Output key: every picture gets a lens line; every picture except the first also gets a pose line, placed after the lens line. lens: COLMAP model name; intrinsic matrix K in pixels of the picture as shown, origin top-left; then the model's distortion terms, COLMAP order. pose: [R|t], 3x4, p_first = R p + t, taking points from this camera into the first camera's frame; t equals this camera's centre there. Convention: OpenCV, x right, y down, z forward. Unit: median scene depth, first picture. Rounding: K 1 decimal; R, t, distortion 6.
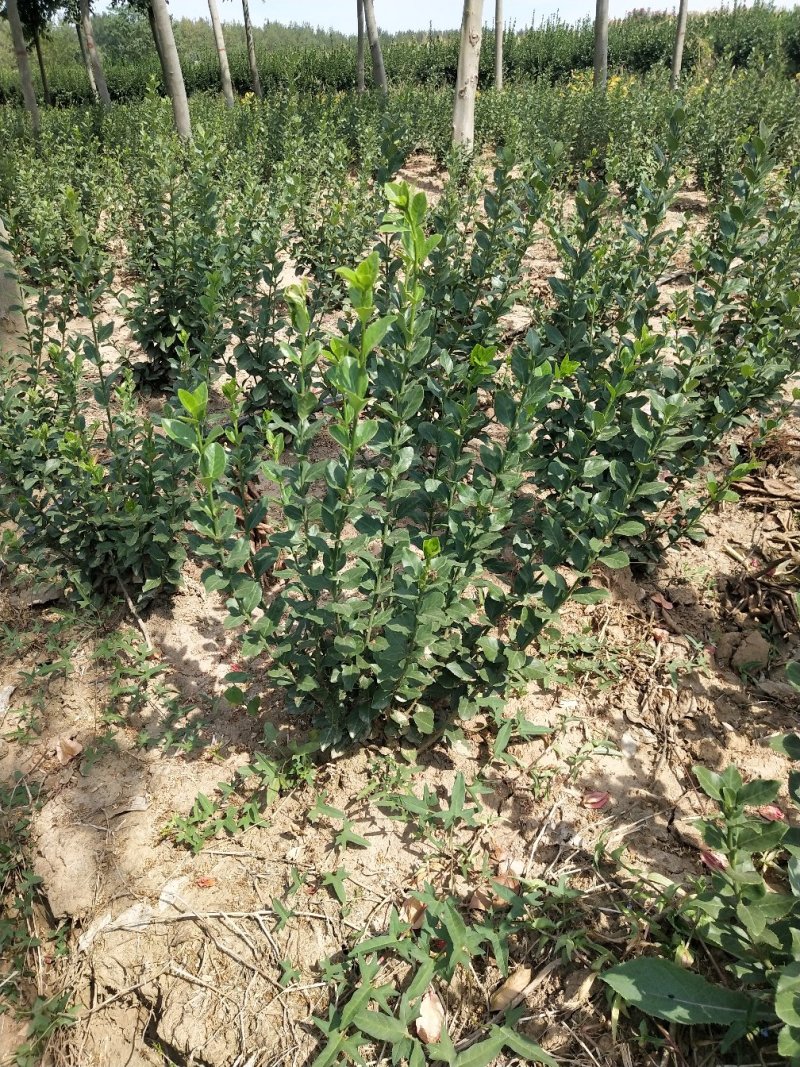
lens RADIAL K [[835.4, 0, 401.3], [0, 835.4, 532.0], [0, 0, 1]] dist [0.008030, 0.020657]
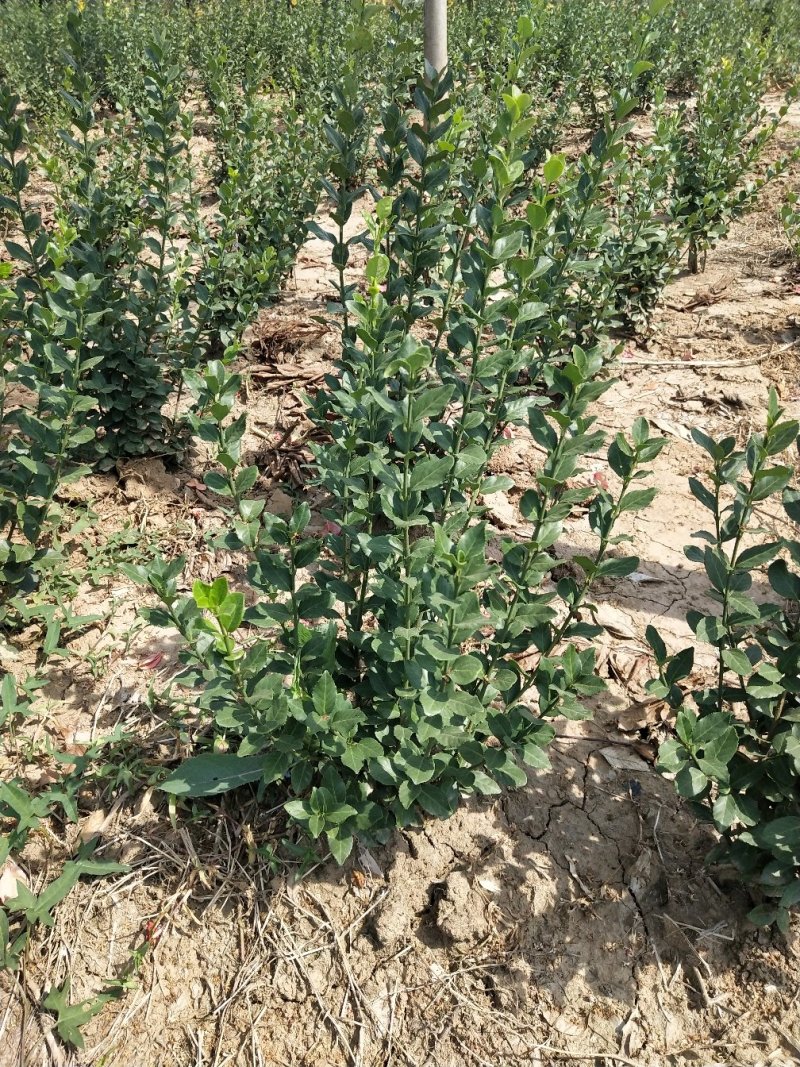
lens RADIAL K [[835.4, 0, 399.6], [0, 835.4, 534.6], [0, 0, 1]] dist [0.008030, 0.020657]
pose [[0.885915, -0.253634, 0.388361, 0.121128], [0.226956, 0.967216, 0.113952, 0.094275], [-0.404530, -0.012811, 0.914435, -0.132408]]
